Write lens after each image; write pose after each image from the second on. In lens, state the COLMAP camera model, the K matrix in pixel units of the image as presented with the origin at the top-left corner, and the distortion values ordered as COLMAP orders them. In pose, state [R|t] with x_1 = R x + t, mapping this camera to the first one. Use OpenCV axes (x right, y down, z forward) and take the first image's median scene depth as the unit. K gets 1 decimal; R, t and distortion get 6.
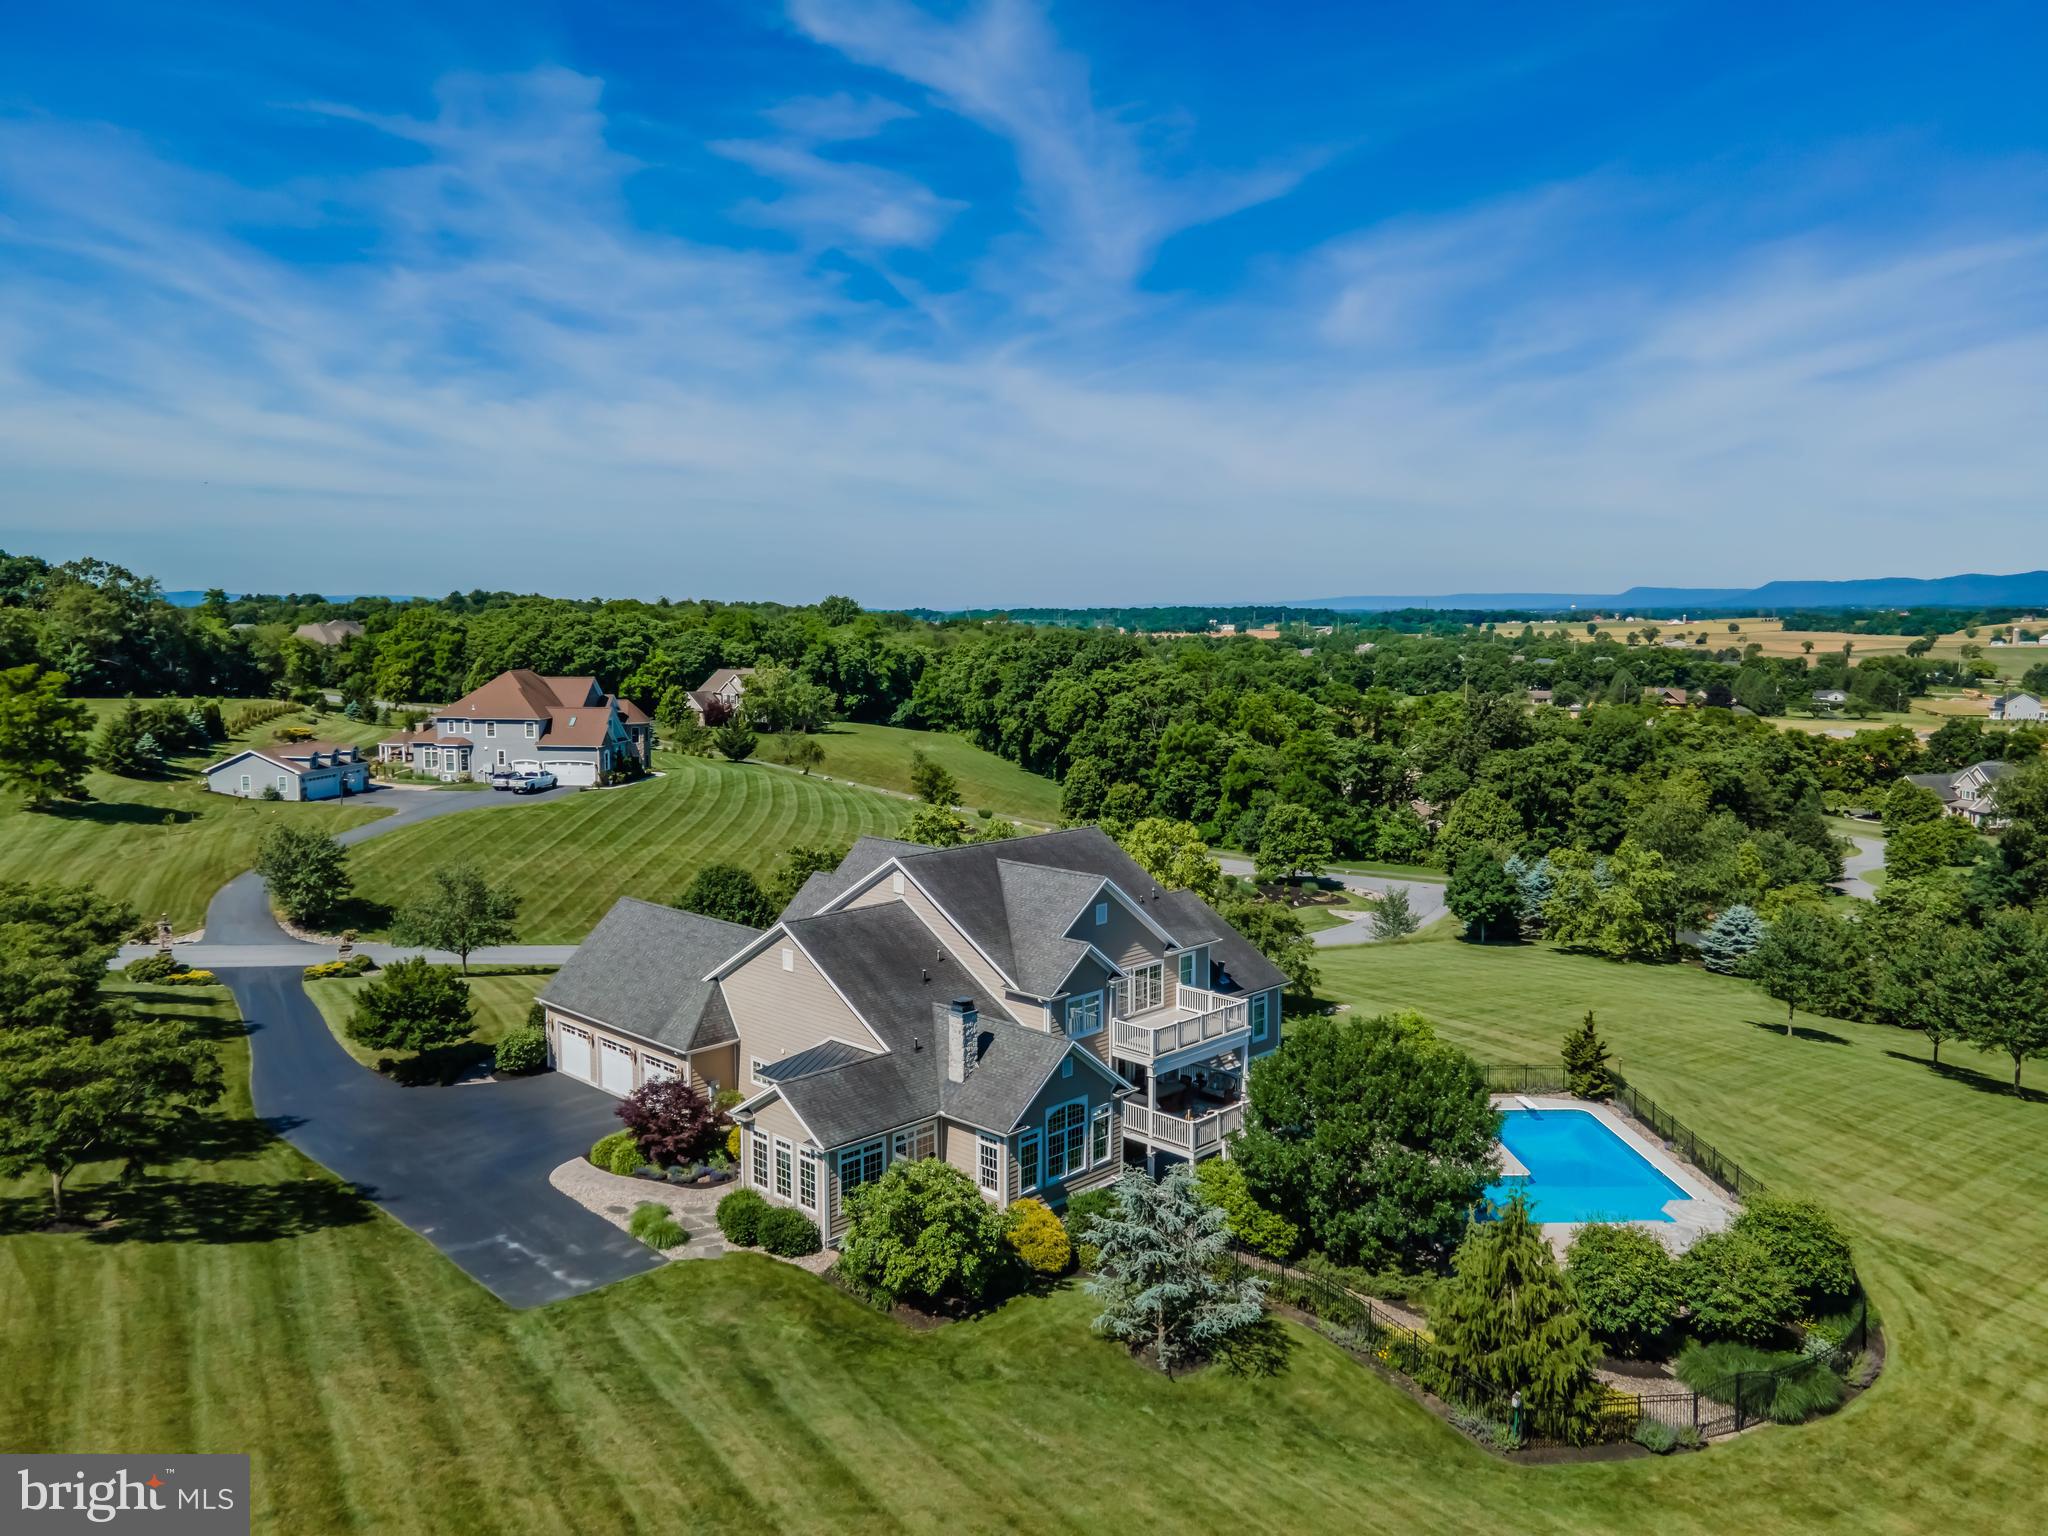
lens RADIAL K [[1487.1, 0, 1033.3], [0, 1487.1, 756.4], [0, 0, 1]] dist [0.033214, 0.024030]
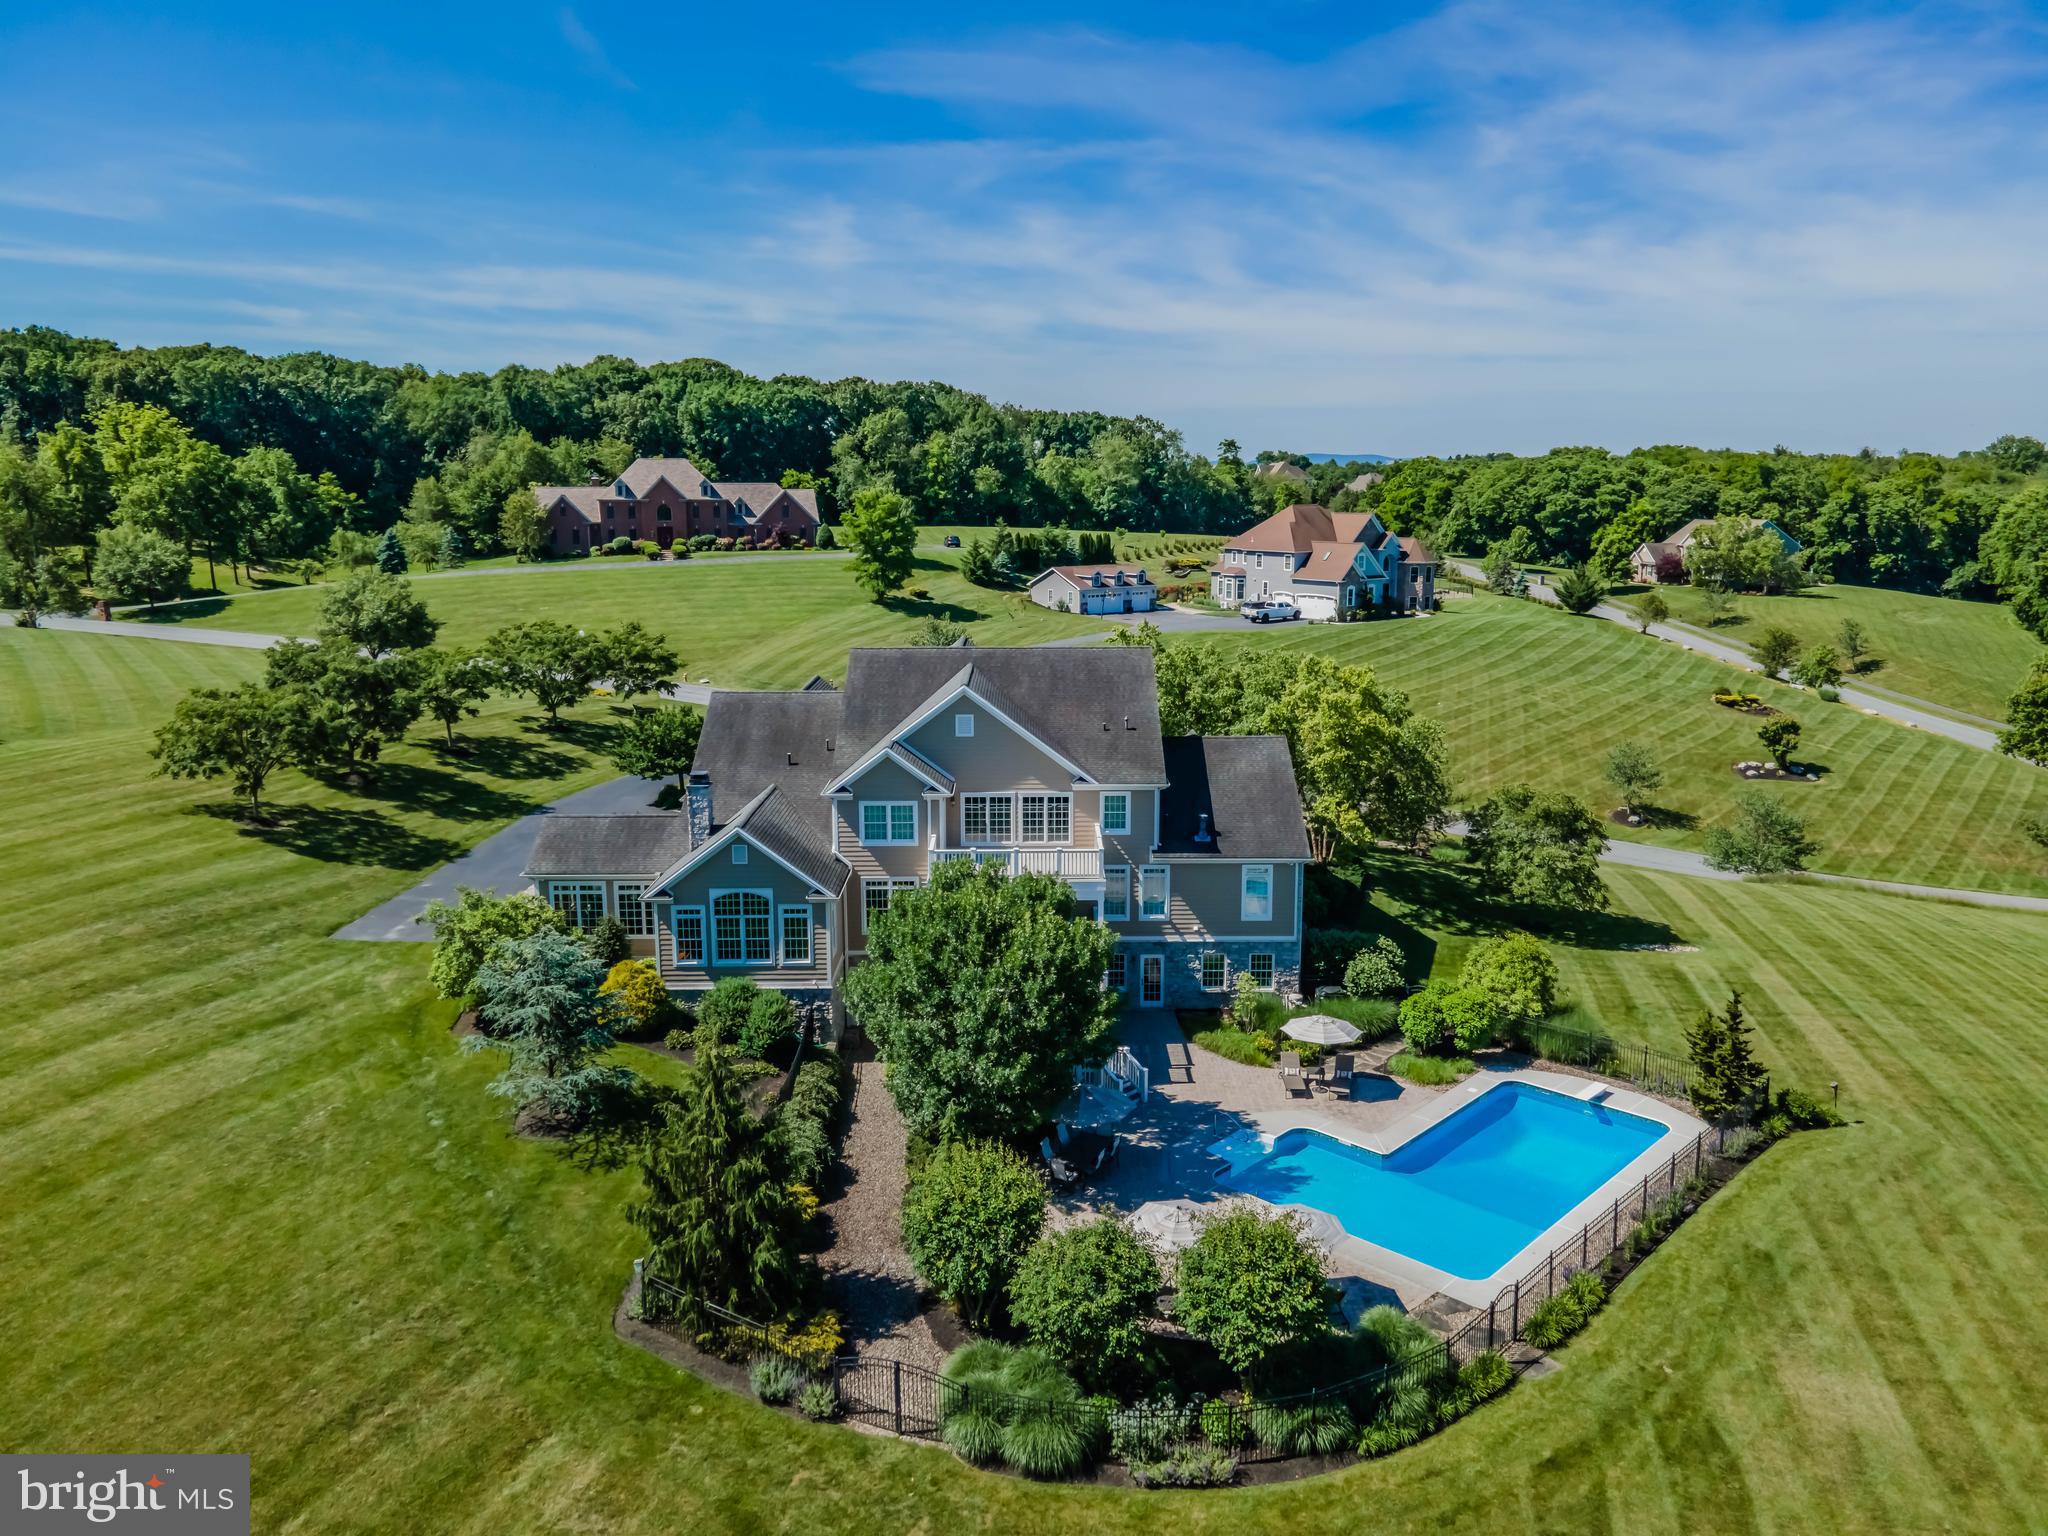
lens RADIAL K [[1487.1, 0, 1031.6], [0, 1487.1, 760.4], [0, 0, 1]] dist [0.033214, 0.024030]
pose [[0.699880, 0.132659, -0.701833, 0.276026], [-0.067458, 0.990486, 0.119950, 0.006020], [0.711068, -0.036607, 0.702170, 0.150036]]
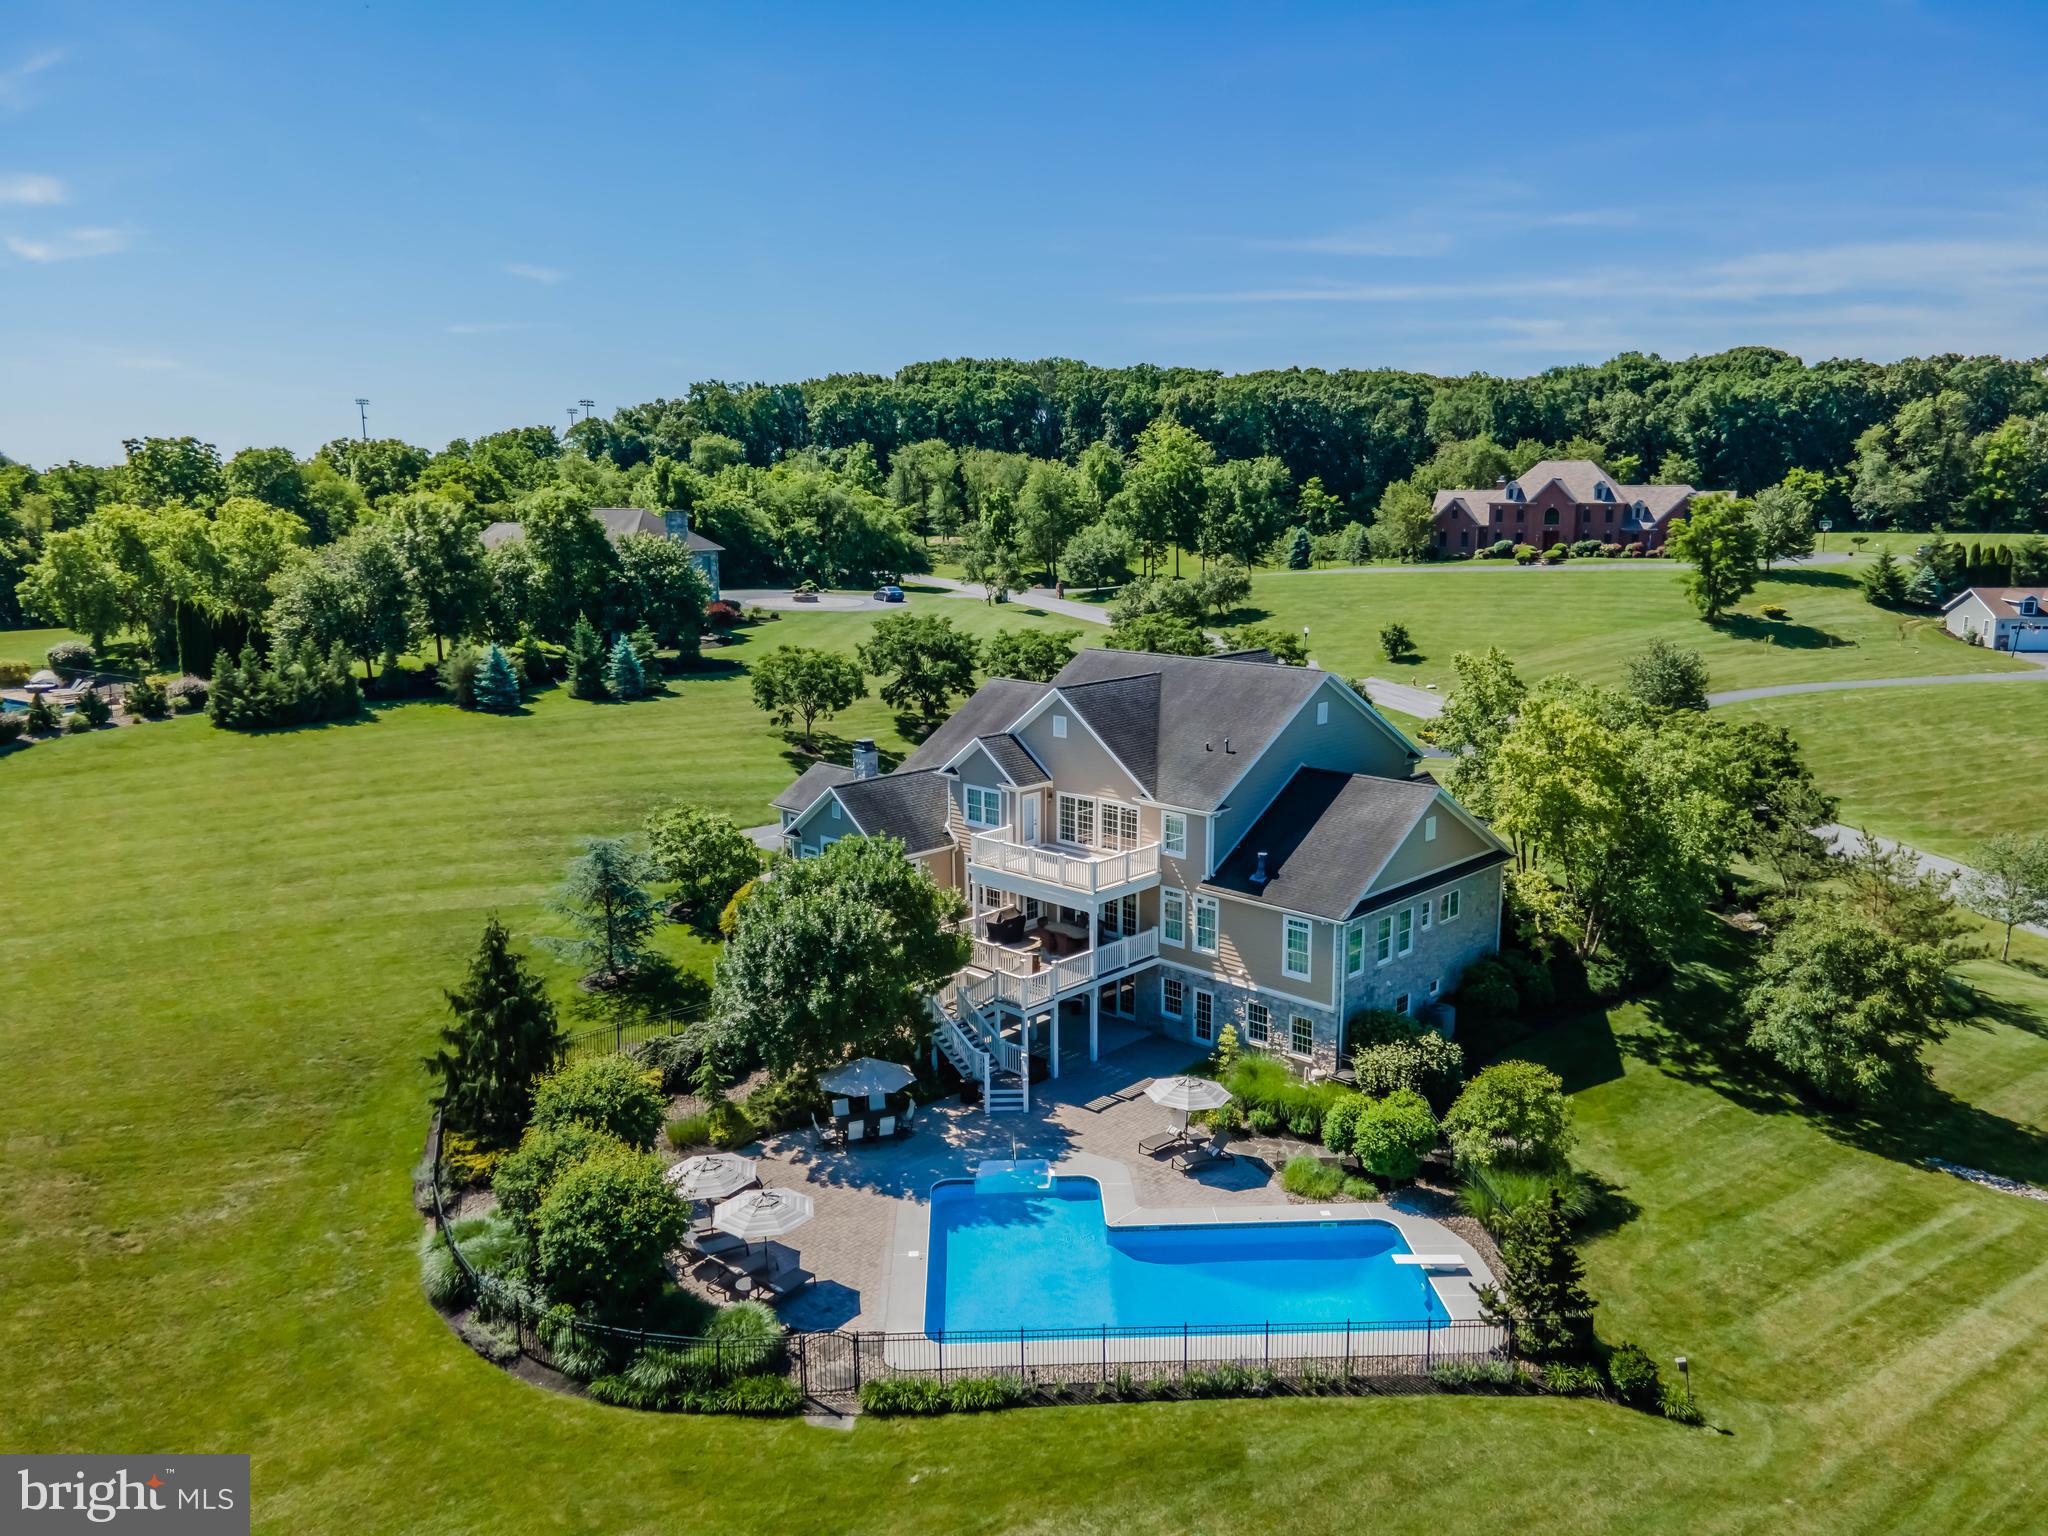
lens RADIAL K [[1487.1, 0, 1036.0], [0, 1487.1, 761.1], [0, 0, 1]] dist [0.033214, 0.024030]
pose [[0.008179, 0.185401, -0.982629, 0.376920], [-0.092533, 0.978586, 0.183868, -0.017132], [0.995676, 0.089421, 0.025159, 0.371124]]
